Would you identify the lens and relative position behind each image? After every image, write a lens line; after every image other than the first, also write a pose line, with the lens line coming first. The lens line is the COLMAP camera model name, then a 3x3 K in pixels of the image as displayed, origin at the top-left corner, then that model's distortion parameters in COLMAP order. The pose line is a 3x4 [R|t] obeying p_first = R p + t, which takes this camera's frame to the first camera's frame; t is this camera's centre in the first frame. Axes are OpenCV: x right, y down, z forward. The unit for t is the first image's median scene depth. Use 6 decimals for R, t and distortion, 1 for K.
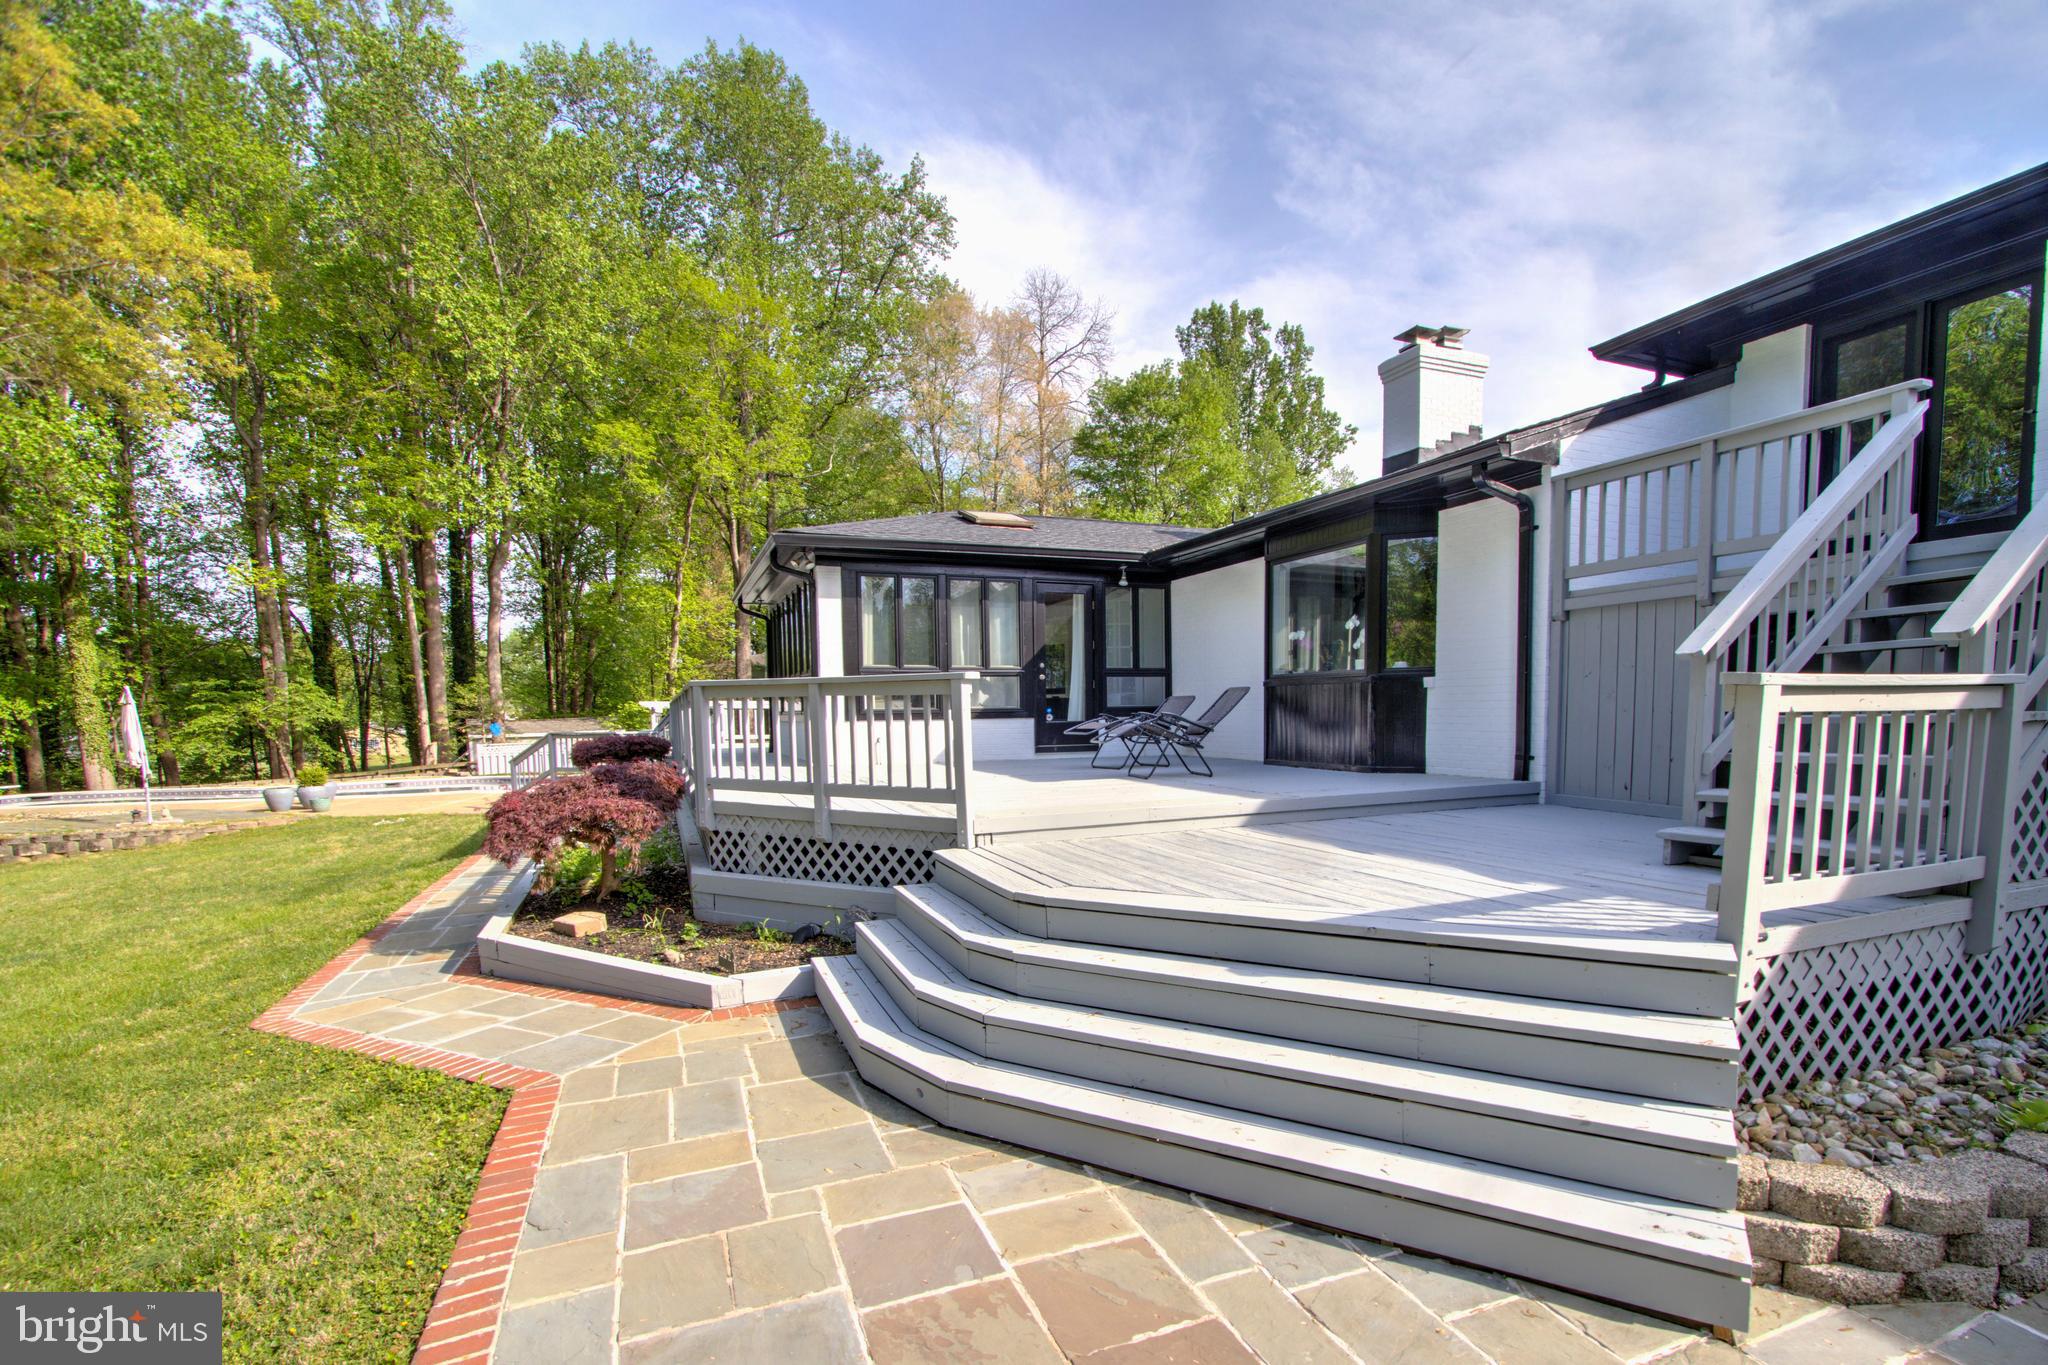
lens RADIAL K [[941.9, 0, 1027.6], [0, 941.9, 802.9], [0, 0, 1]] dist [-0.029522, -0.000562]
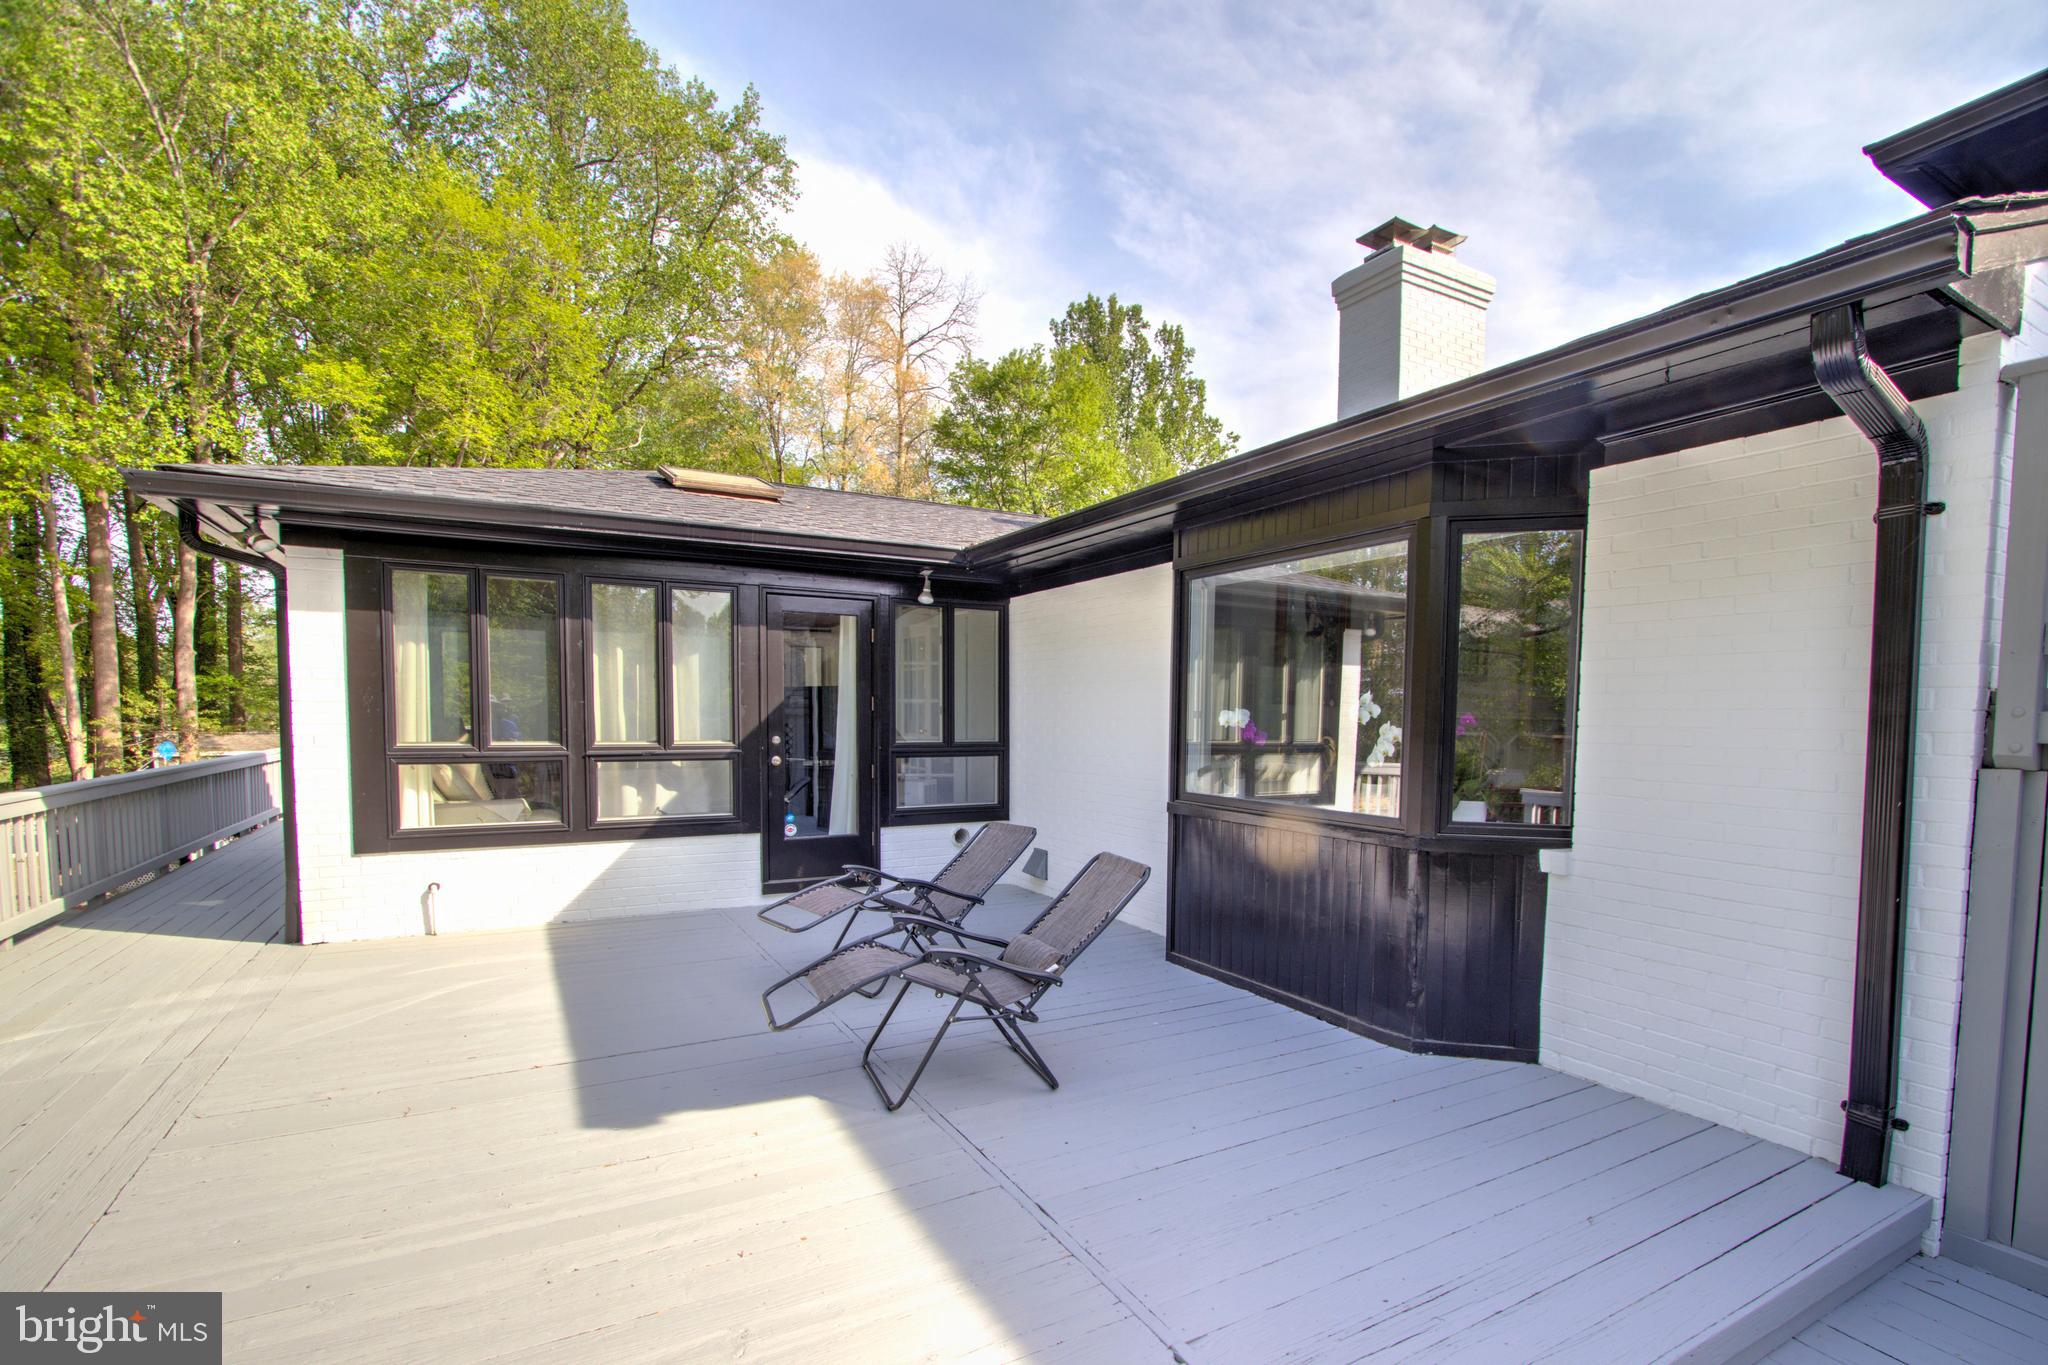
lens RADIAL K [[955.4, 0, 1031.0], [0, 955.4, 774.4], [0, 0, 1]] dist [-0.028435, 0.000145]
pose [[0.990730, 0.012766, 0.135248, 0.025288], [-0.007839, 0.999288, -0.036901, -0.030341], [-0.135623, 0.035499, 0.990124, 0.119926]]
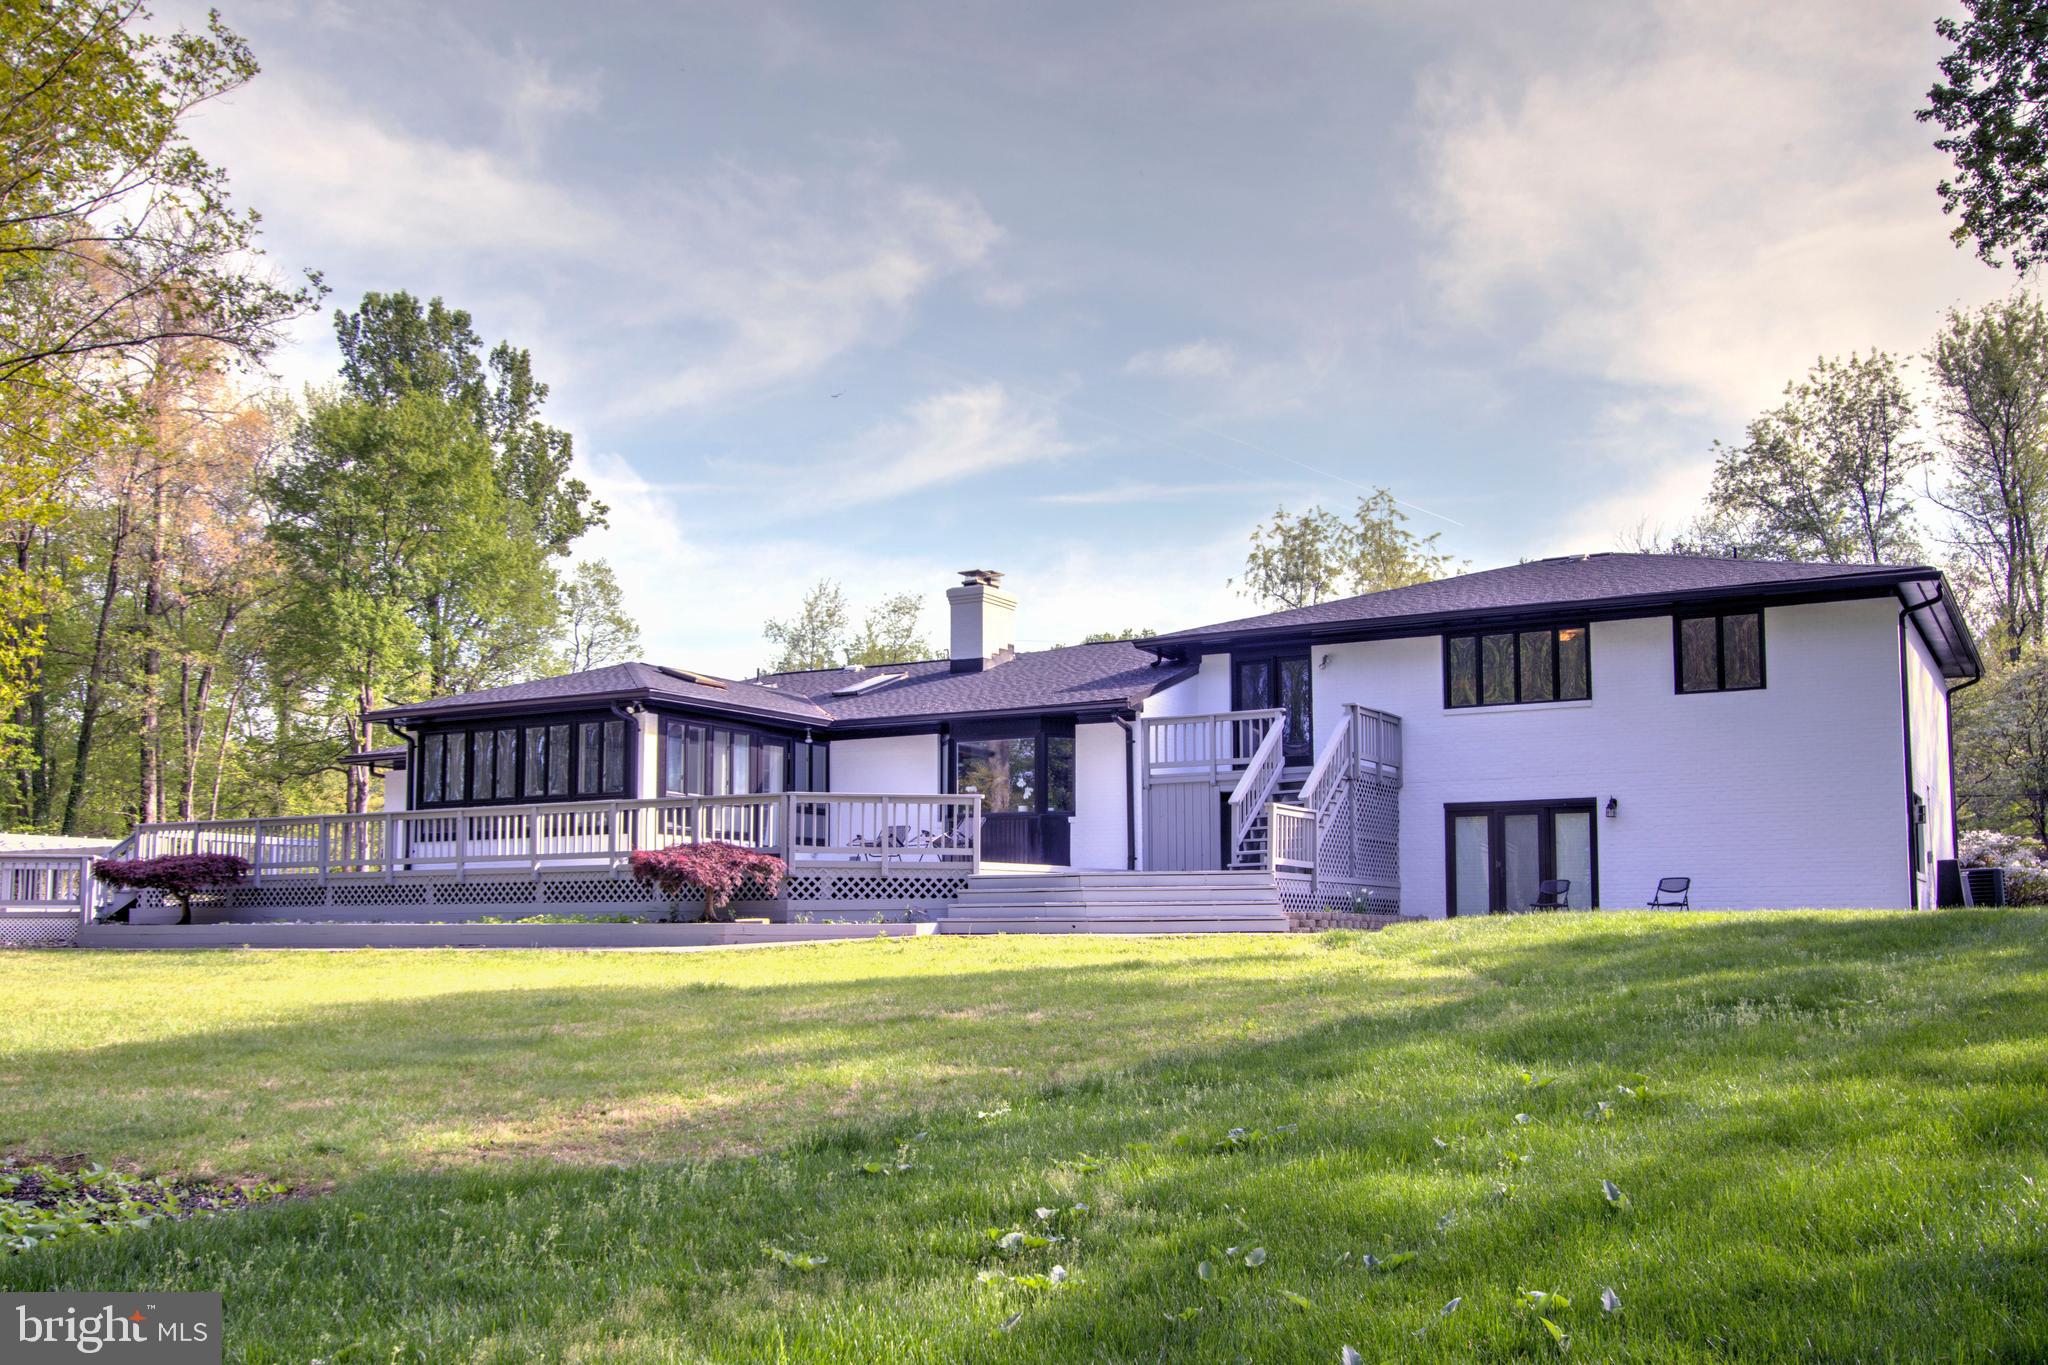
lens RADIAL K [[1932.2, 0, 1024.1], [0, 1932.2, 805.0], [0, 0, 1]] dist [-0.181377, -0.001331]
pose [[0.778274, 0.059287, 0.625120, -0.379421], [0.051339, 0.986192, -0.157449, 0.081476], [-0.625823, 0.154631, 0.764483, -0.340860]]
